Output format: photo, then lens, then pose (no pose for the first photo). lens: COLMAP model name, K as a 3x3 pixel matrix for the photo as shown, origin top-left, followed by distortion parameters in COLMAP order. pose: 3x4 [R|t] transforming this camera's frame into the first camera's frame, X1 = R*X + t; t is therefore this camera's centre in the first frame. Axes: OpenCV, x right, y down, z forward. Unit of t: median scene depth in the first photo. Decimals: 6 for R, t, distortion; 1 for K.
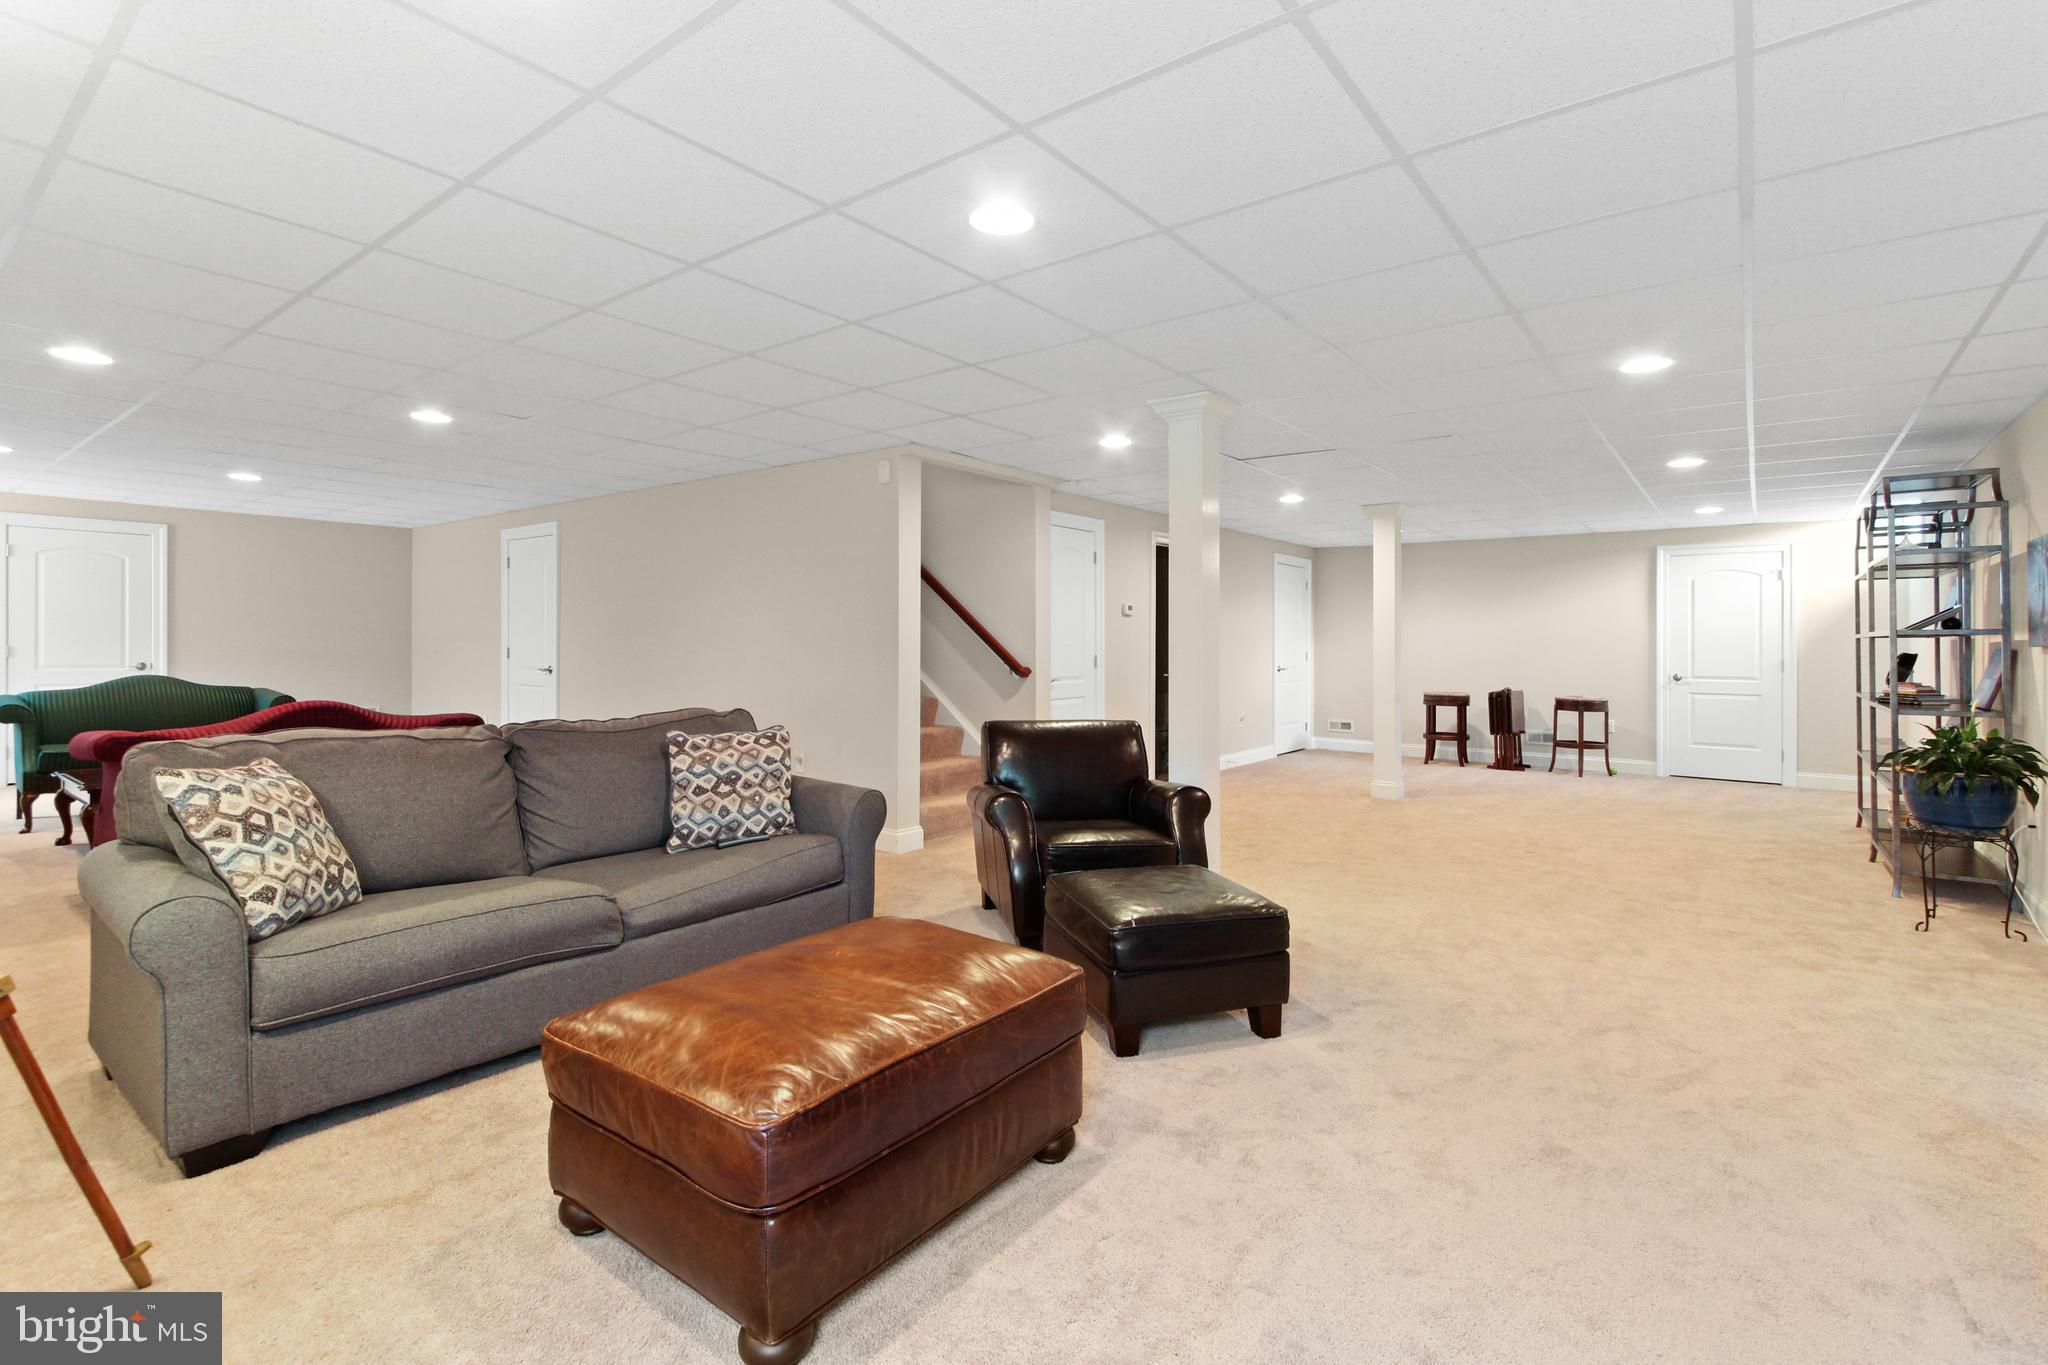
lens RADIAL K [[960.2, 0, 1022.3], [0, 960.2, 648.0], [0, 0, 1]] dist [0.000304, 0.001073]
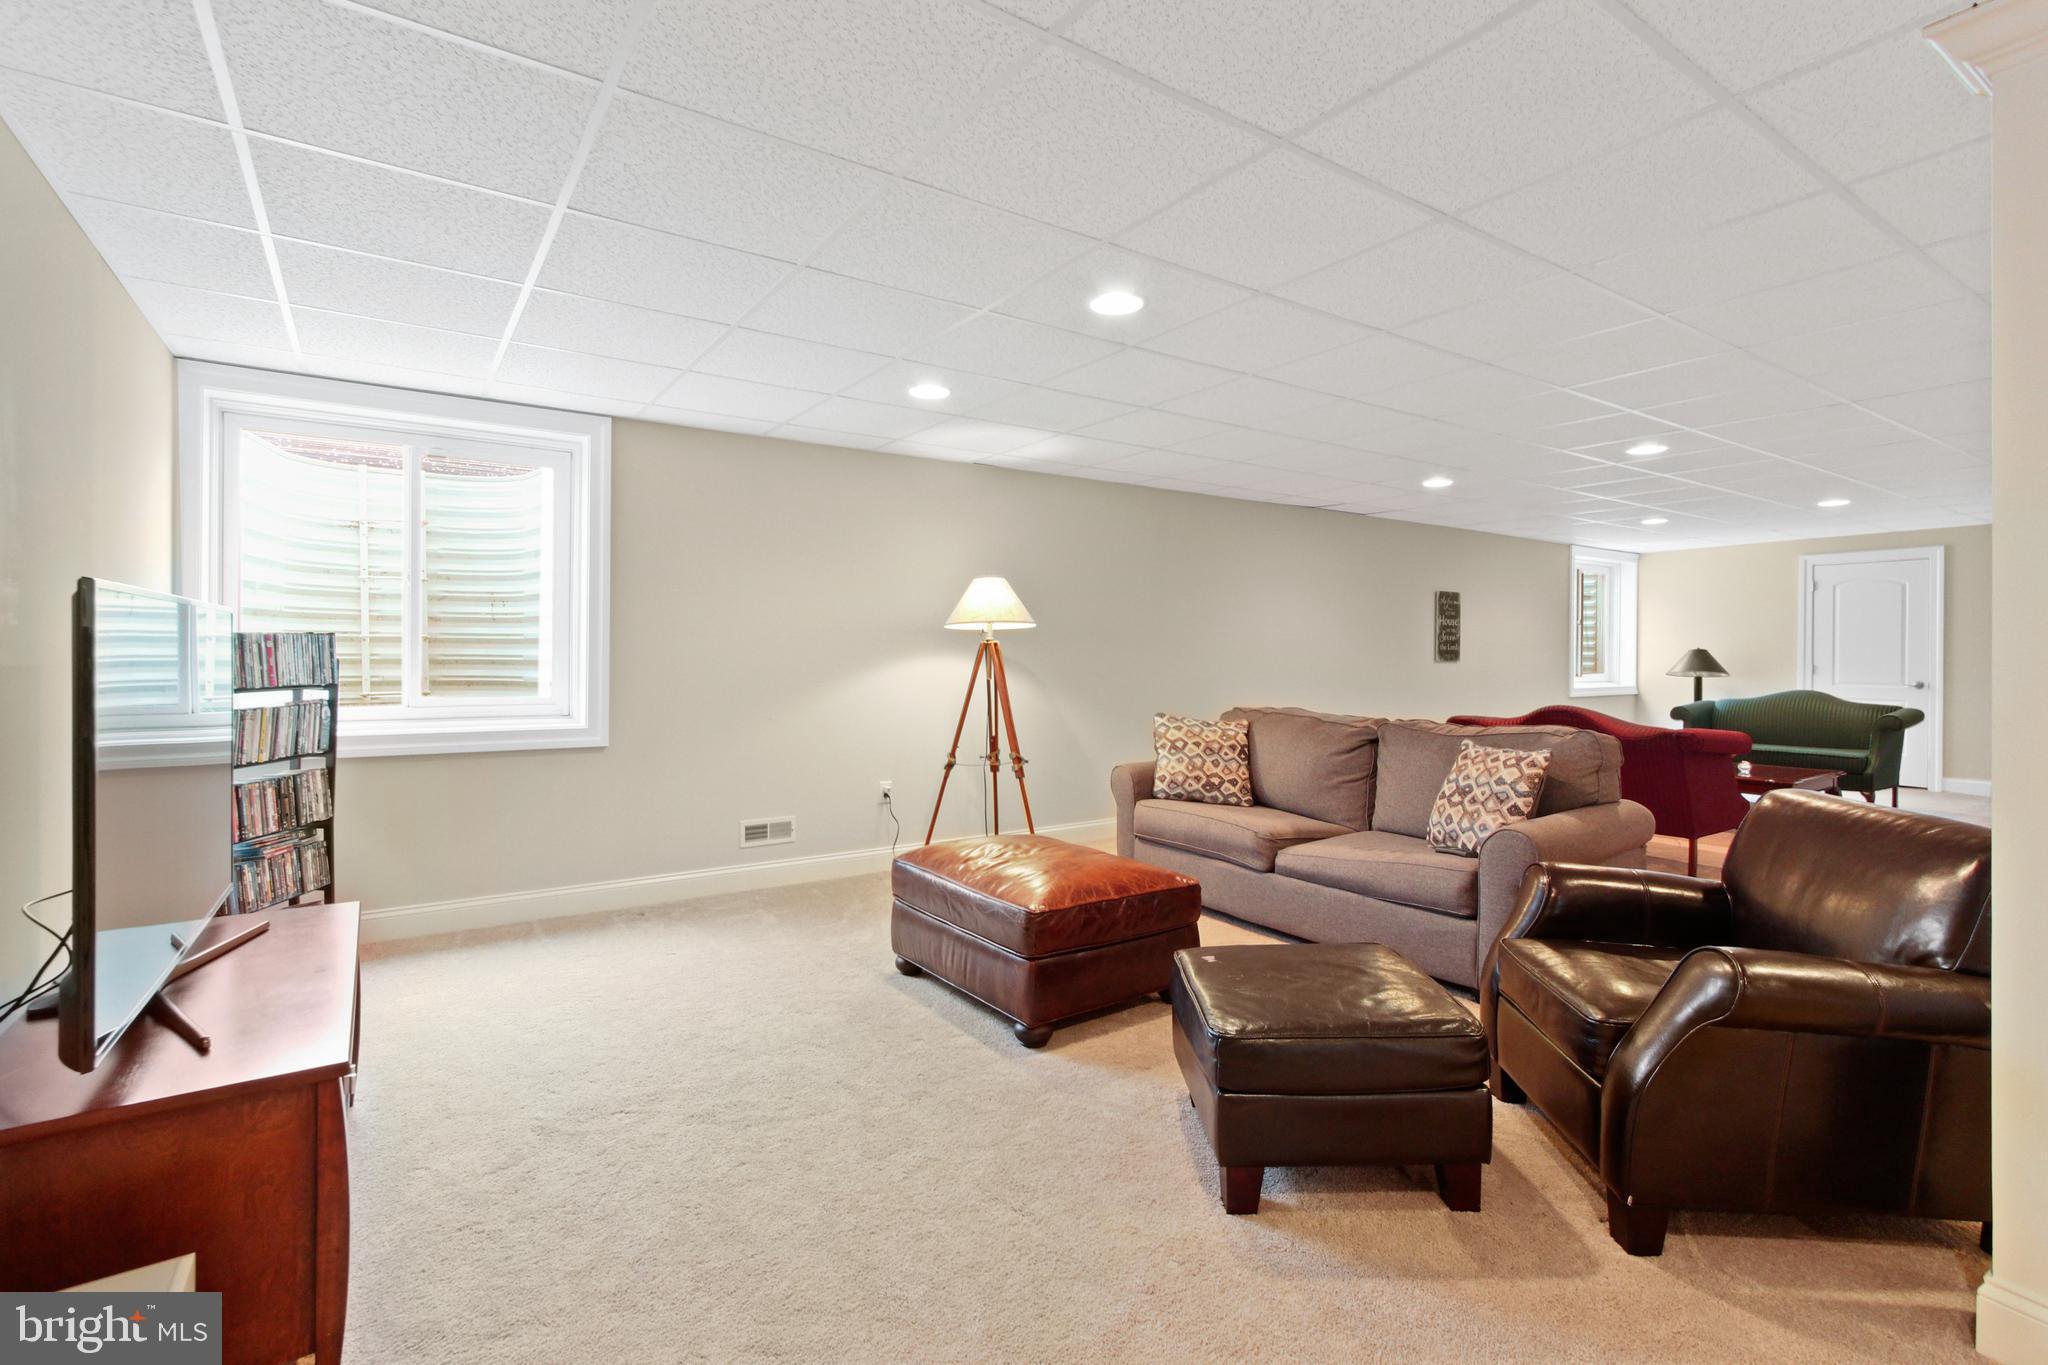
lens RADIAL K [[960.2, 0, 1022.3], [0, 960.2, 648.0], [0, 0, 1]] dist [0.000304, 0.001073]
pose [[-0.311112, -0.011560, -0.950303, 0.808814], [-0.013911, 0.999874, -0.007609, -0.000142], [0.950271, 0.010853, -0.311234, 0.874666]]
